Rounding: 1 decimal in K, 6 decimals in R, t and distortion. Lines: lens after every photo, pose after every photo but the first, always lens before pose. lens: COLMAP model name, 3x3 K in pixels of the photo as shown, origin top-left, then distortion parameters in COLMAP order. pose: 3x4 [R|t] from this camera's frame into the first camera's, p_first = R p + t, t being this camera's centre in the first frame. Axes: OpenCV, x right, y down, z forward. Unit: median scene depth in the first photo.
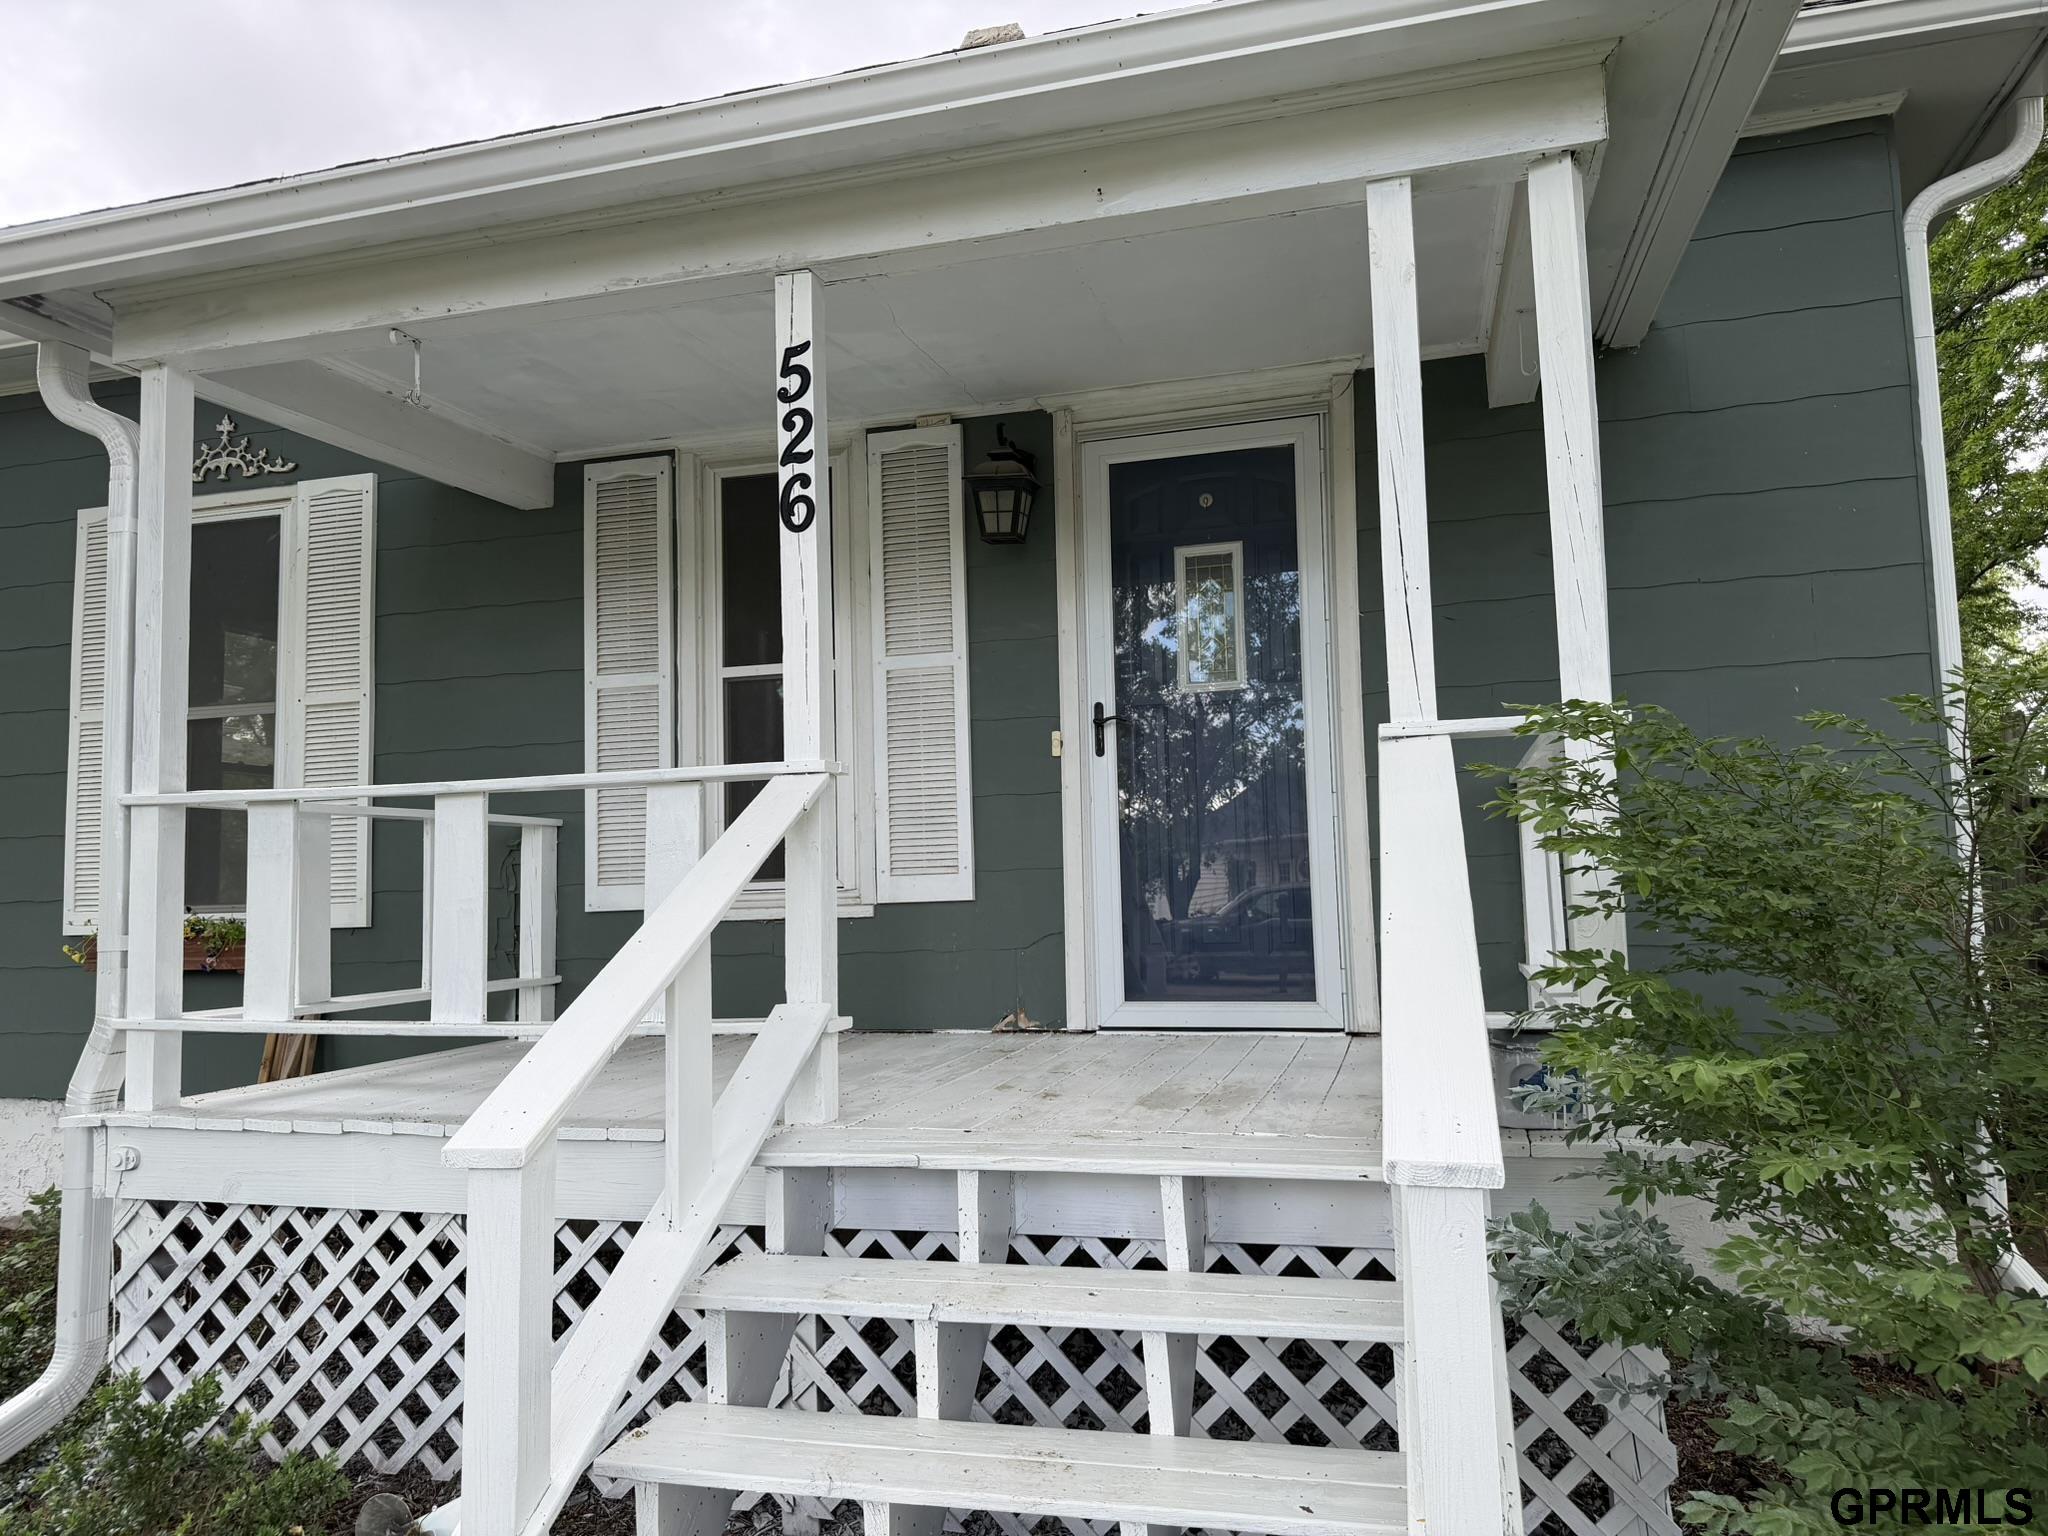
lens RADIAL K [[1410.2, 0, 1032.1], [0, 1410.2, 779.0], [0, 0, 1]] dist [0.037967, -0.023694]
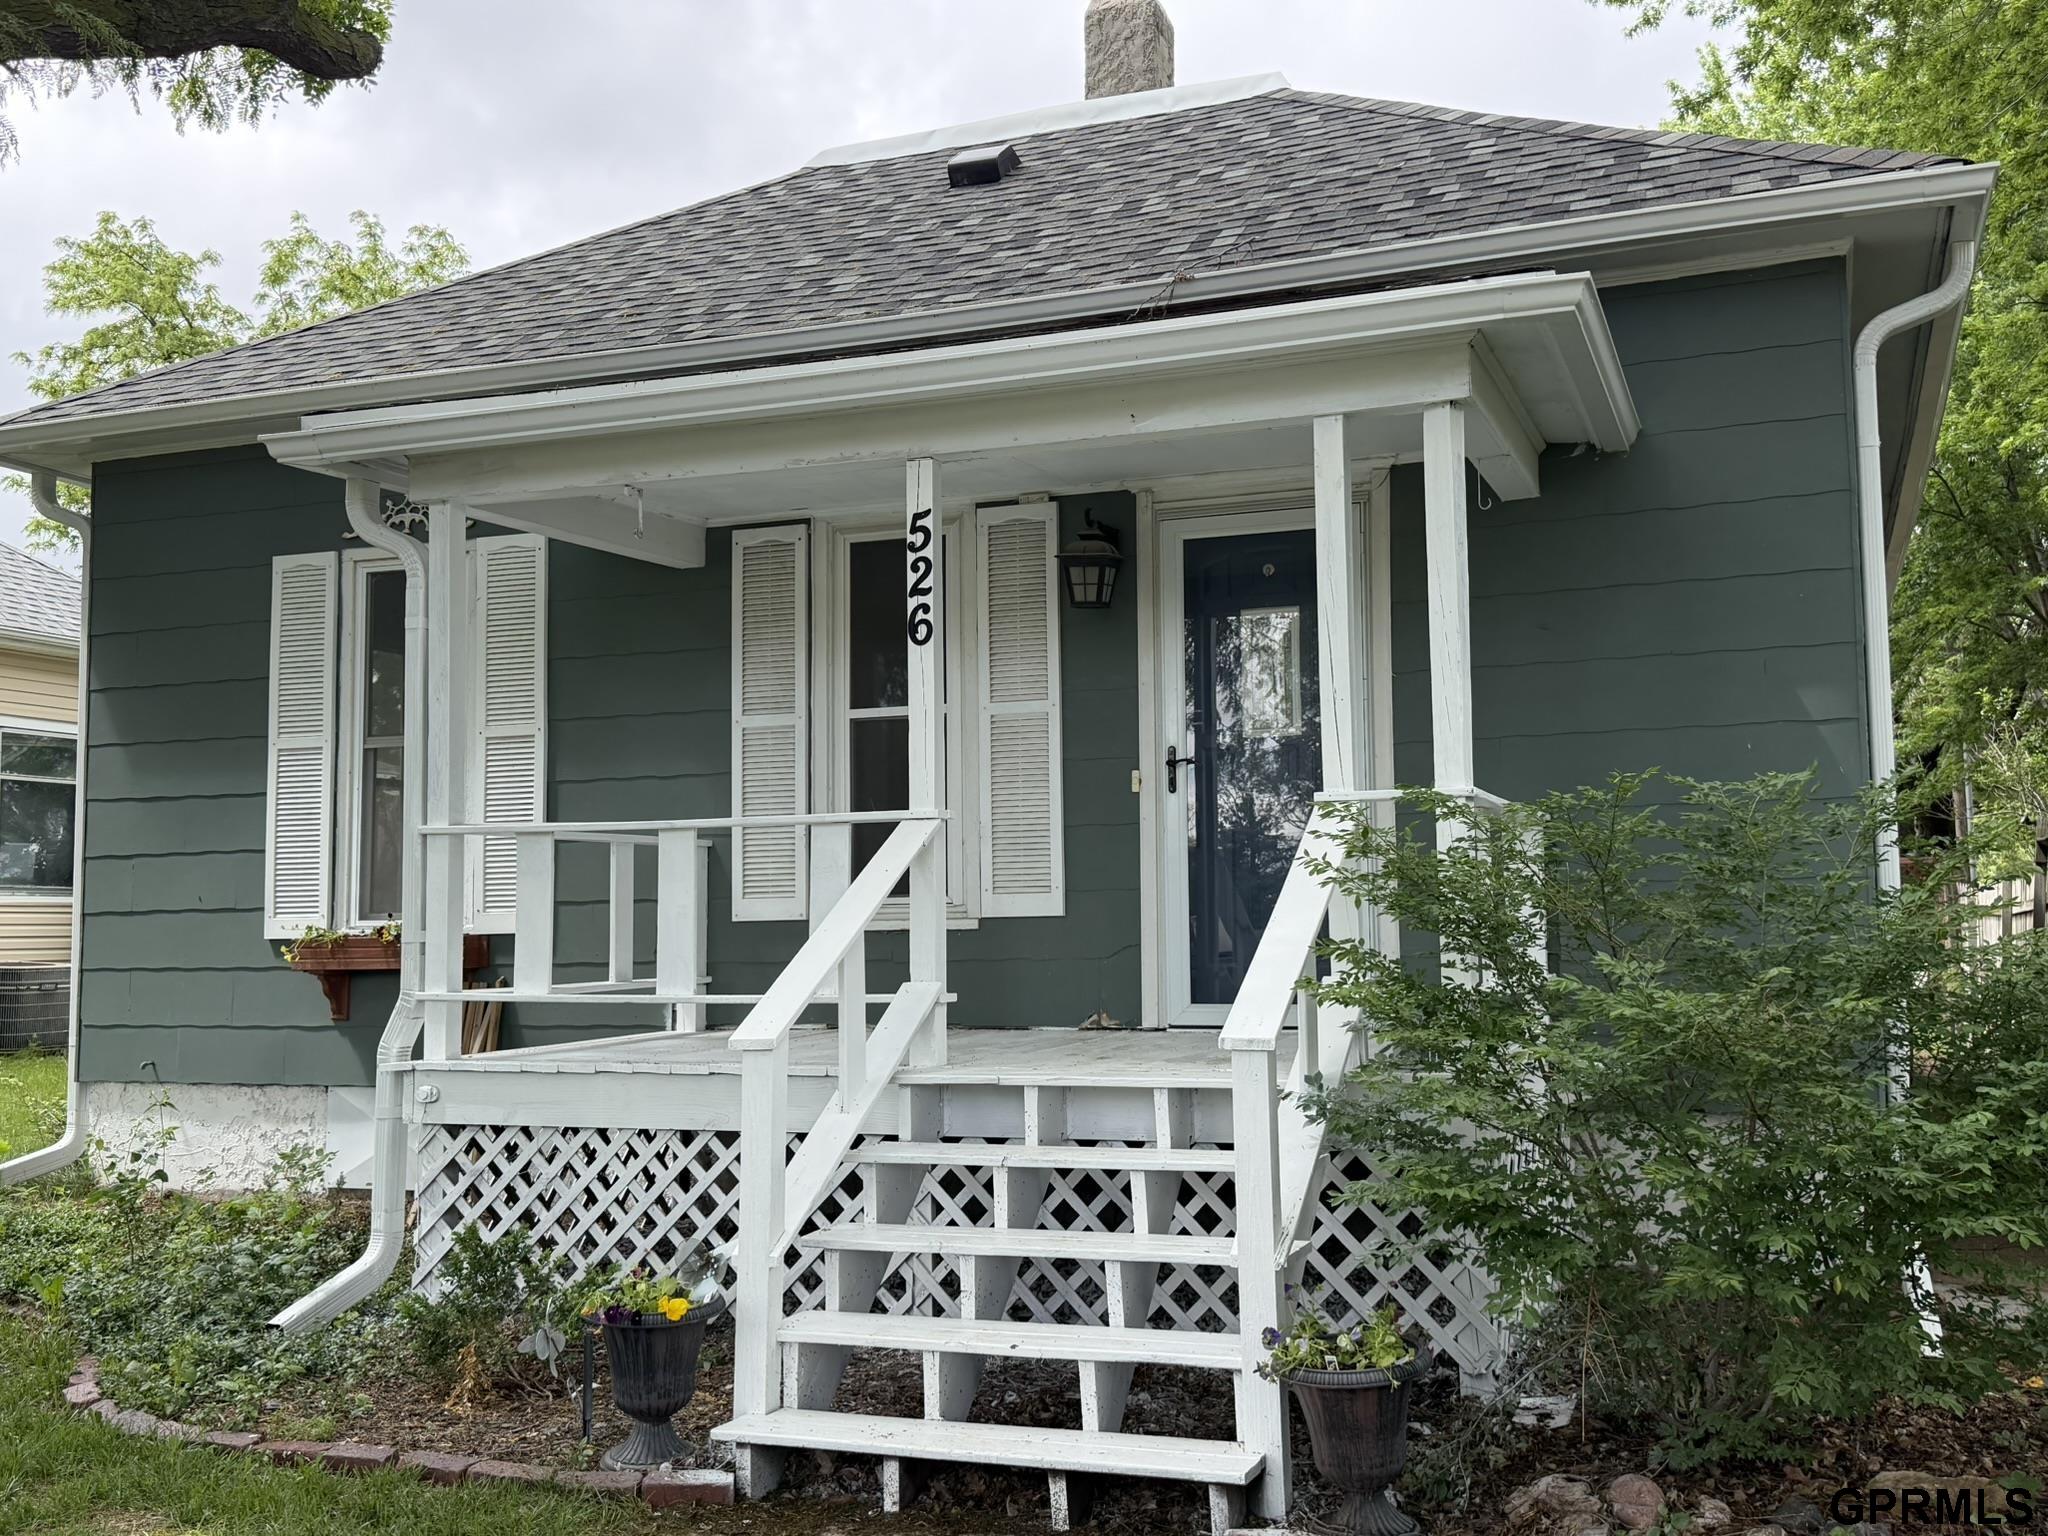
lens RADIAL K [[1998.1, 0, 1074.0], [0, 1998.1, 744.8], [0, 0, 1]] dist [0.044753, 0.000000]
pose [[0.997148, 0.006116, -0.075223, 0.097329], [-0.006730, 0.999946, -0.007920, -0.045186], [0.075170, 0.008404, 0.997135, -0.693943]]
